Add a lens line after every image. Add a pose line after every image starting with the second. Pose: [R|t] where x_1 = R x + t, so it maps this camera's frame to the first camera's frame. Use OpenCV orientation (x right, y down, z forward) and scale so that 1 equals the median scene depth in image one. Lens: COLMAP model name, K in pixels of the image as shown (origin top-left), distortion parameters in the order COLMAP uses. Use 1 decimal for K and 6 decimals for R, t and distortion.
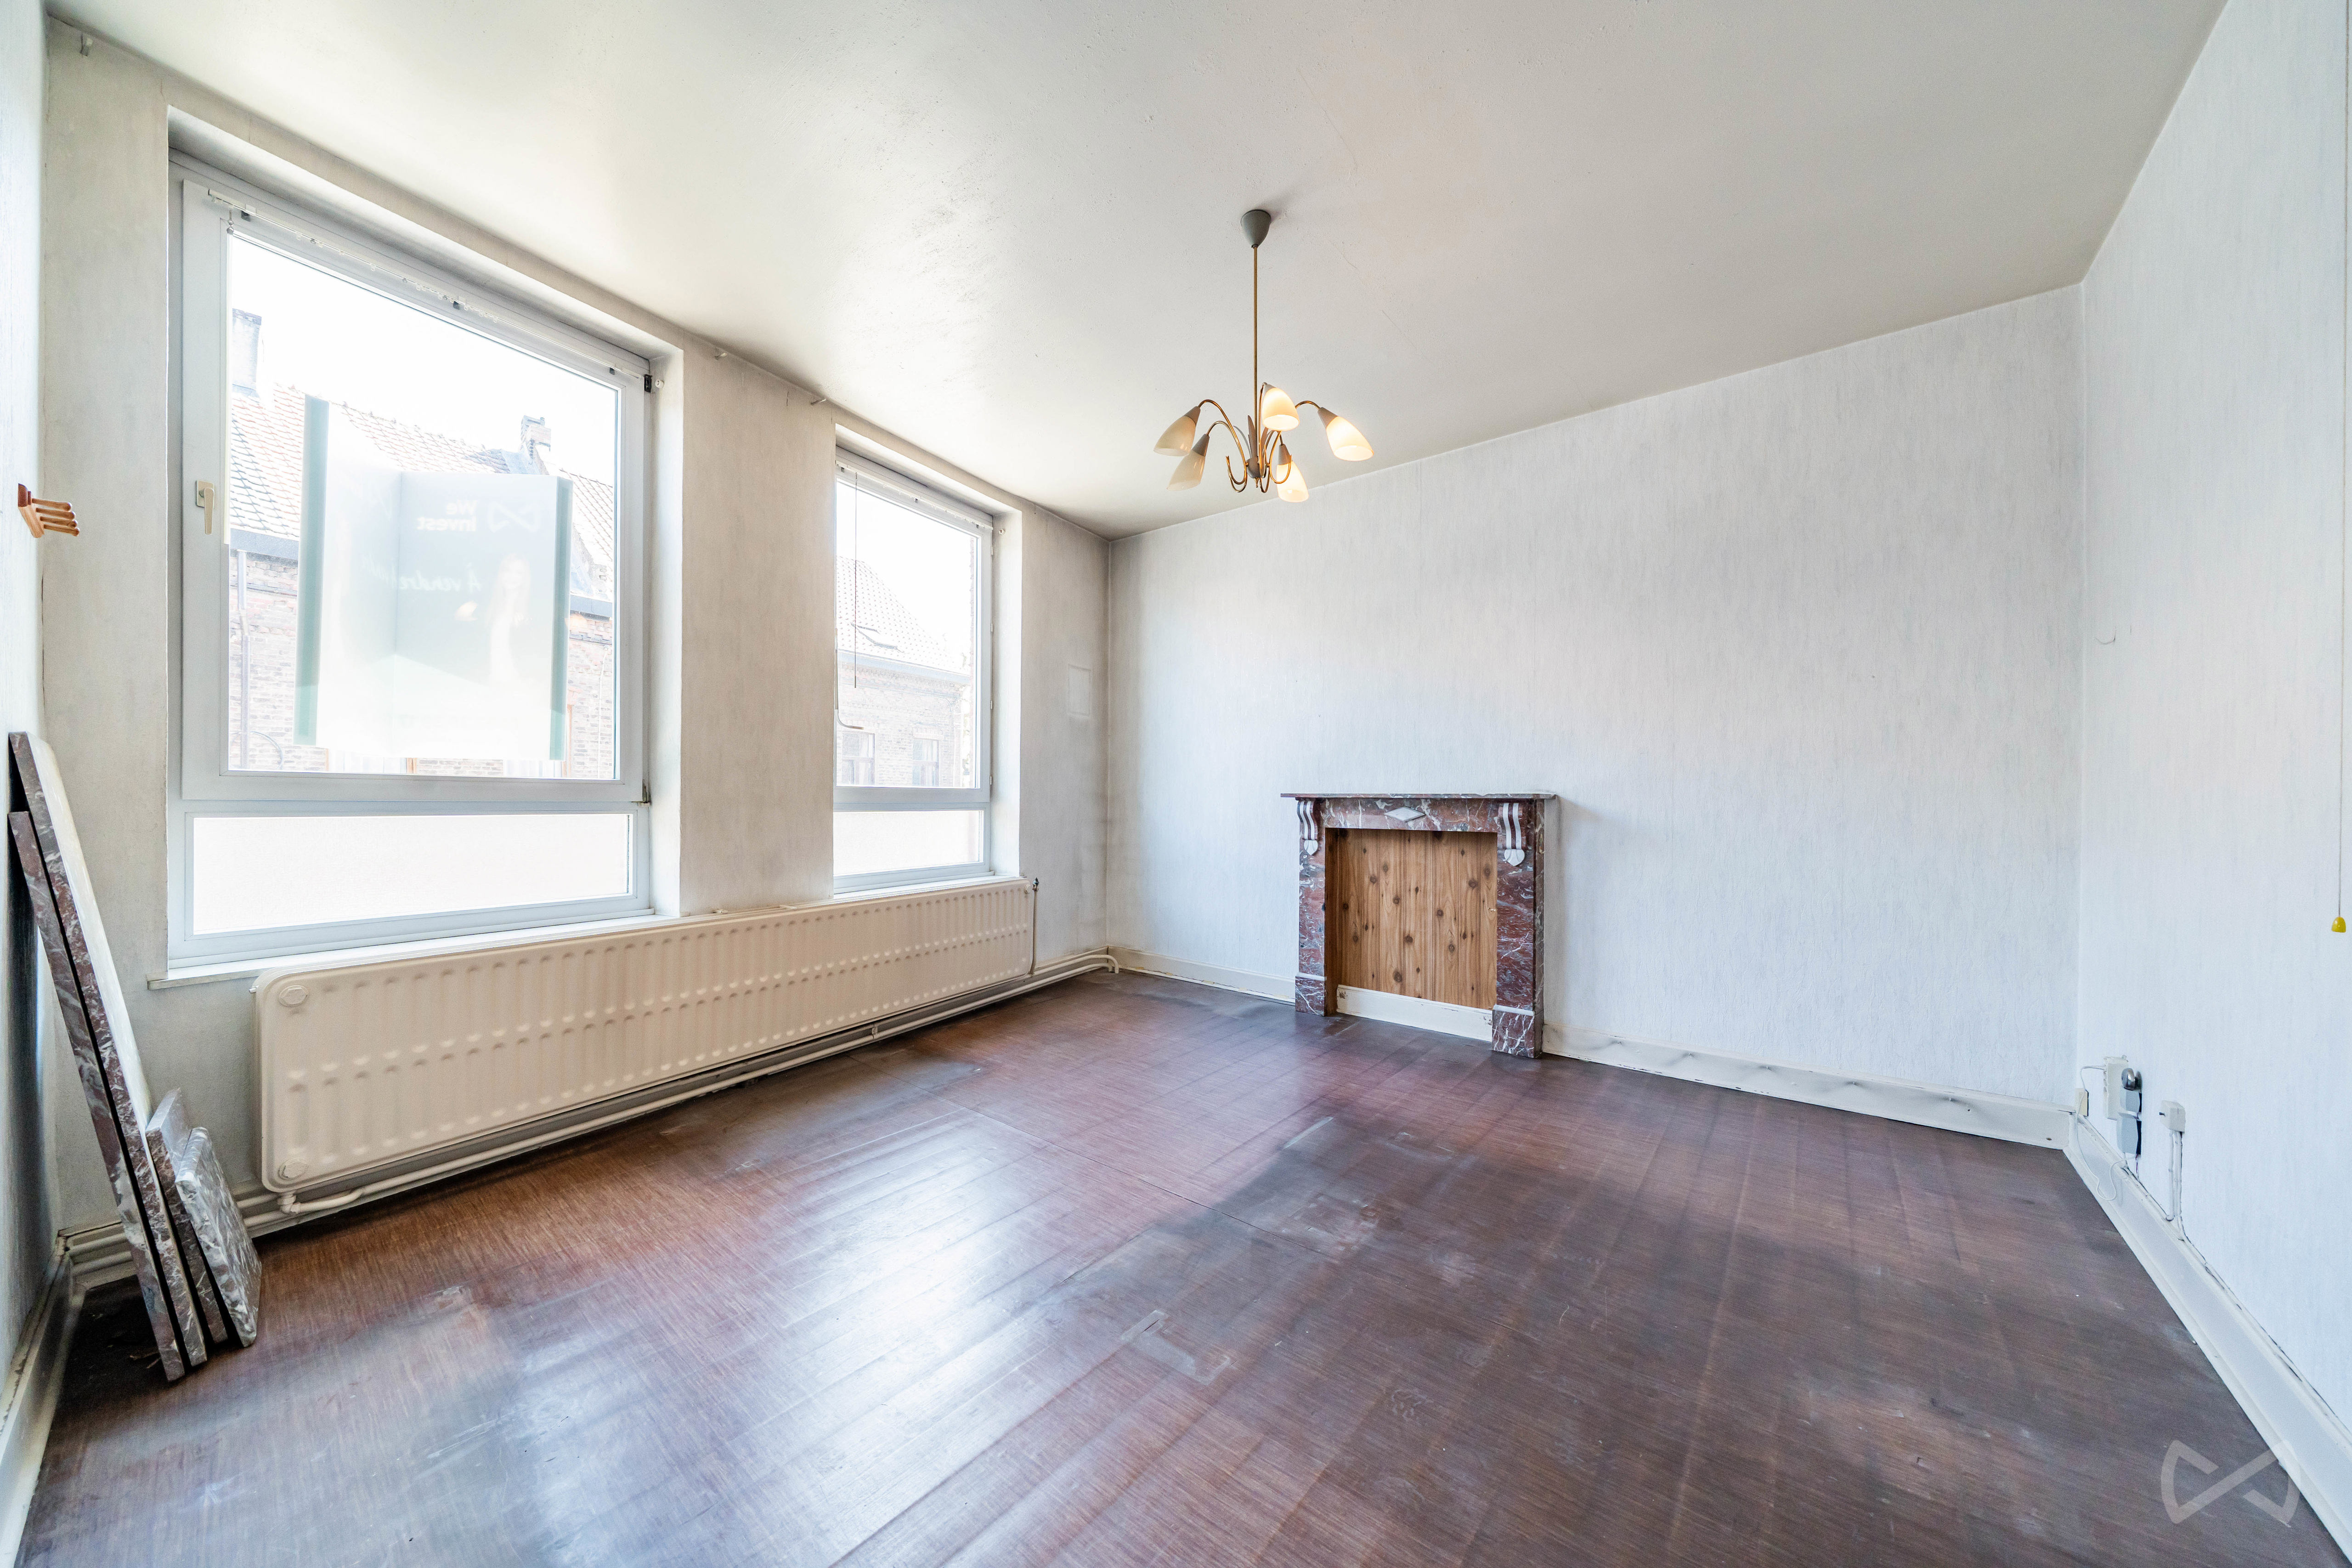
lens RADIAL K [[793.3, 0, 1169.0], [0, 793.3, 786.8], [0, 0, 1]] dist [-0.005539, -0.000085]
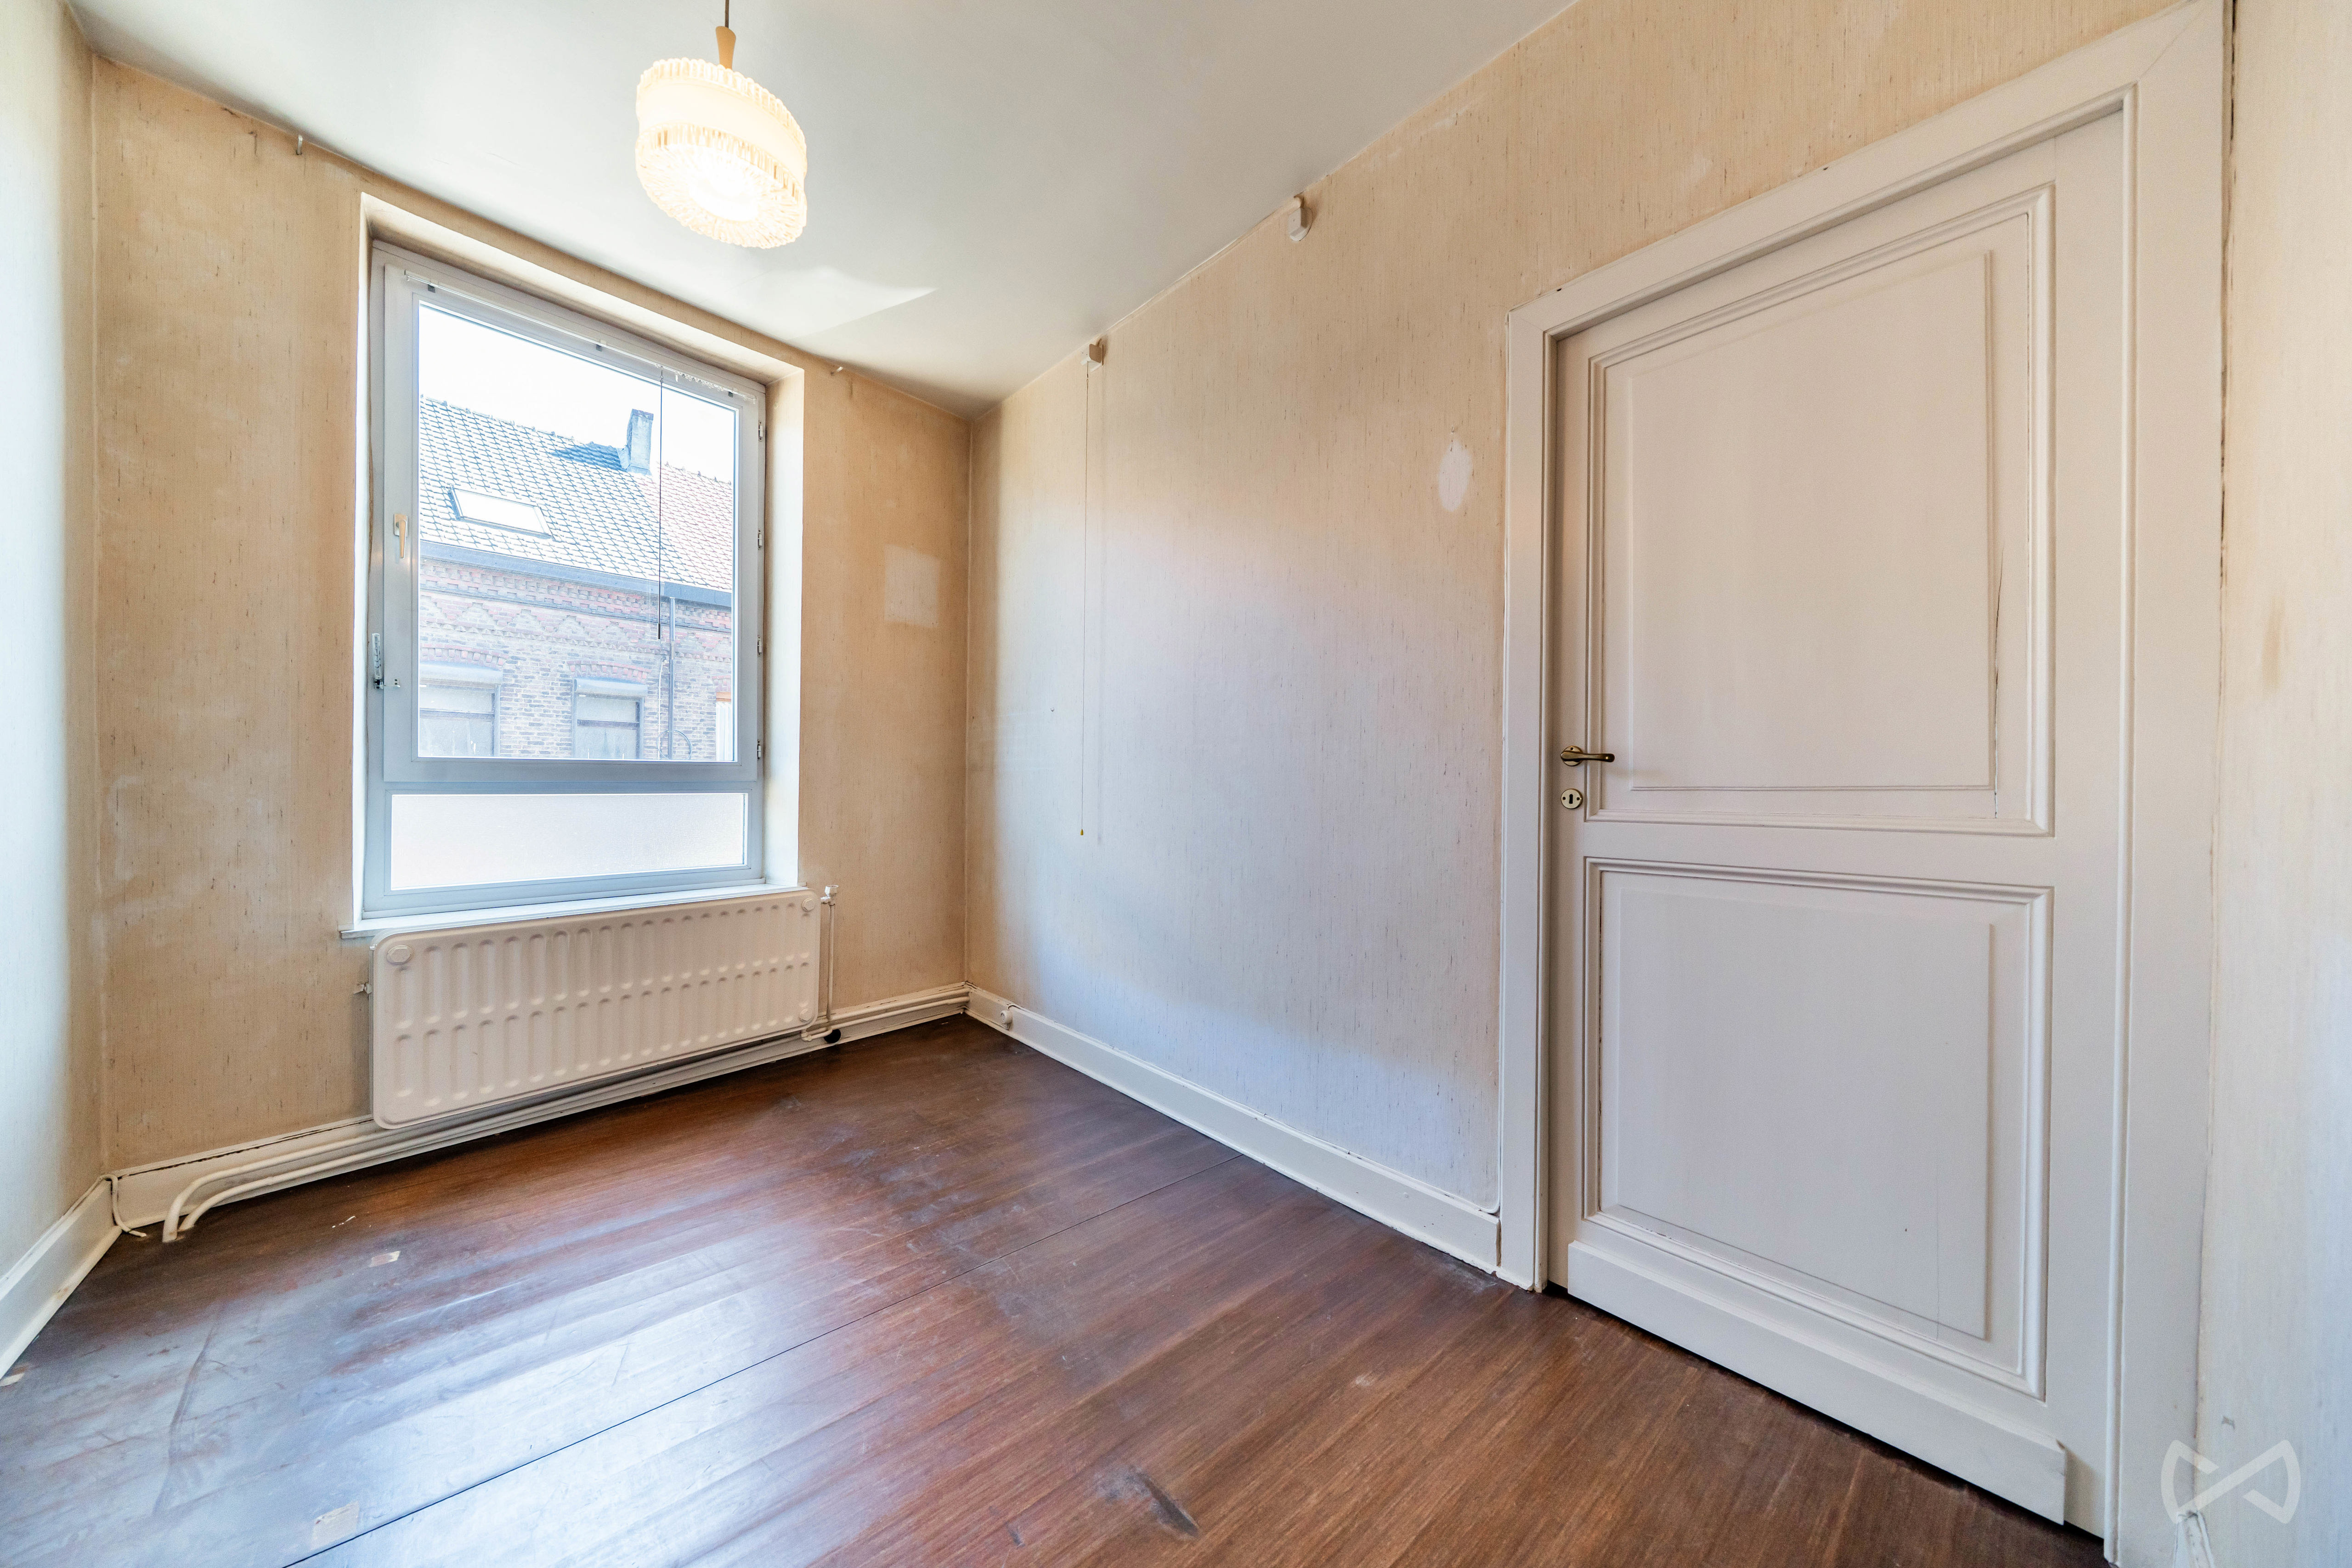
lens RADIAL K [[776.1, 0, 1079.4], [0, 776.1, 772.7], [0, 0, 1]] dist [-0.000182, 0.000006]
pose [[0.974219, -0.002117, -0.225594, 0.193899], [0.003614, 0.999974, 0.006224, 0.007242], [0.225575, -0.006878, 0.974202, 0.343351]]
